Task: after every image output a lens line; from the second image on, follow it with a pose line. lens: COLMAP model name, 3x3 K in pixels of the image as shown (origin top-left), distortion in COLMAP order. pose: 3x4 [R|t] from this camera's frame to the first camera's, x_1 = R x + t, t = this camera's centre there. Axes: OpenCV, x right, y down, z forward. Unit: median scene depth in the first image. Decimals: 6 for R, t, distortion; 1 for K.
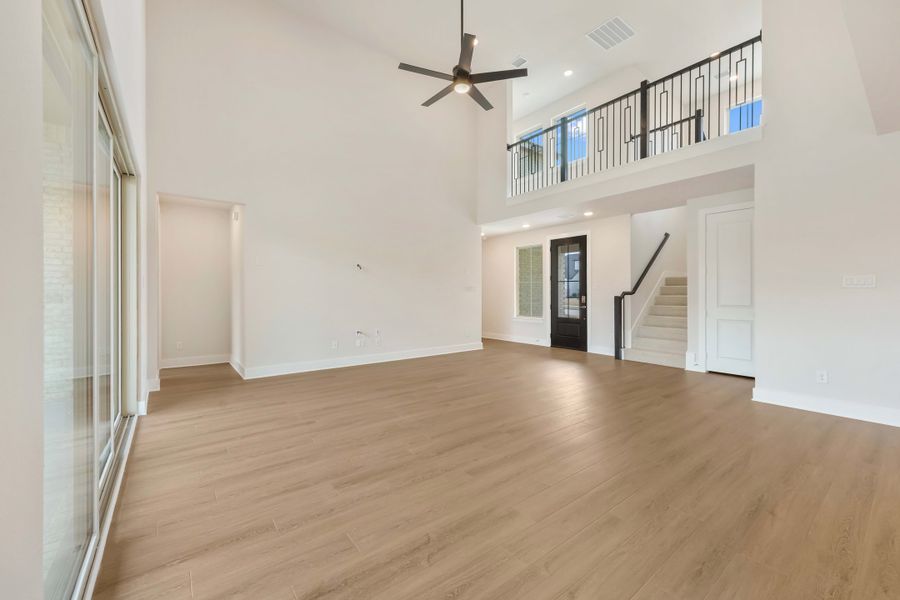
lens RADIAL K [[365.3, 0, 445.3], [0, 365.3, 291.4], [0, 0, 1]] dist [0.000510, 0.000117]
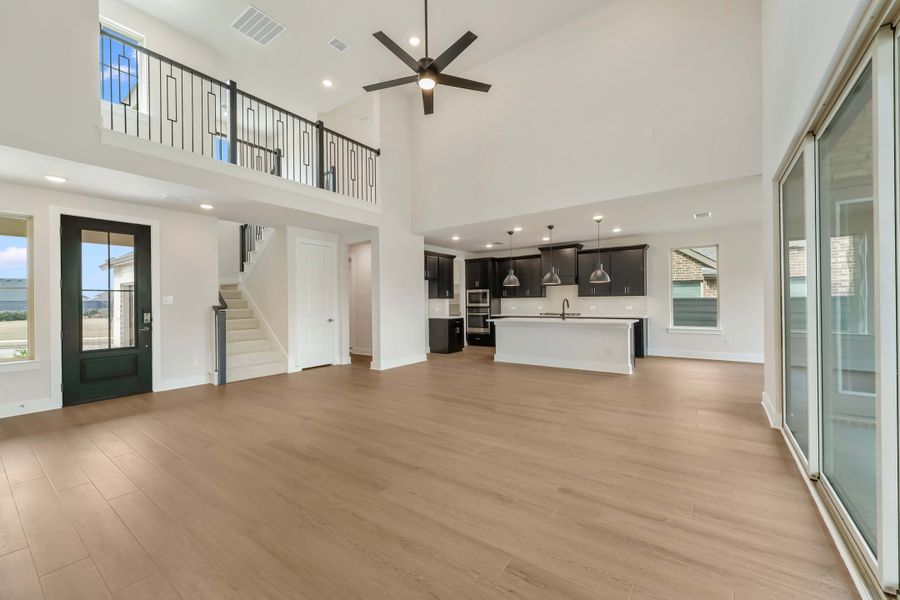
lens RADIAL K [[365.3, 0, 444.1], [0, 365.3, 305.9], [0, 0, 1]] dist [0.000510, 0.000117]
pose [[-0.292864, -0.006263, 0.956134, -0.544569], [0.004175, 0.999961, 0.007829, -0.004374], [-0.956145, 0.006285, -0.292826, 0.797339]]
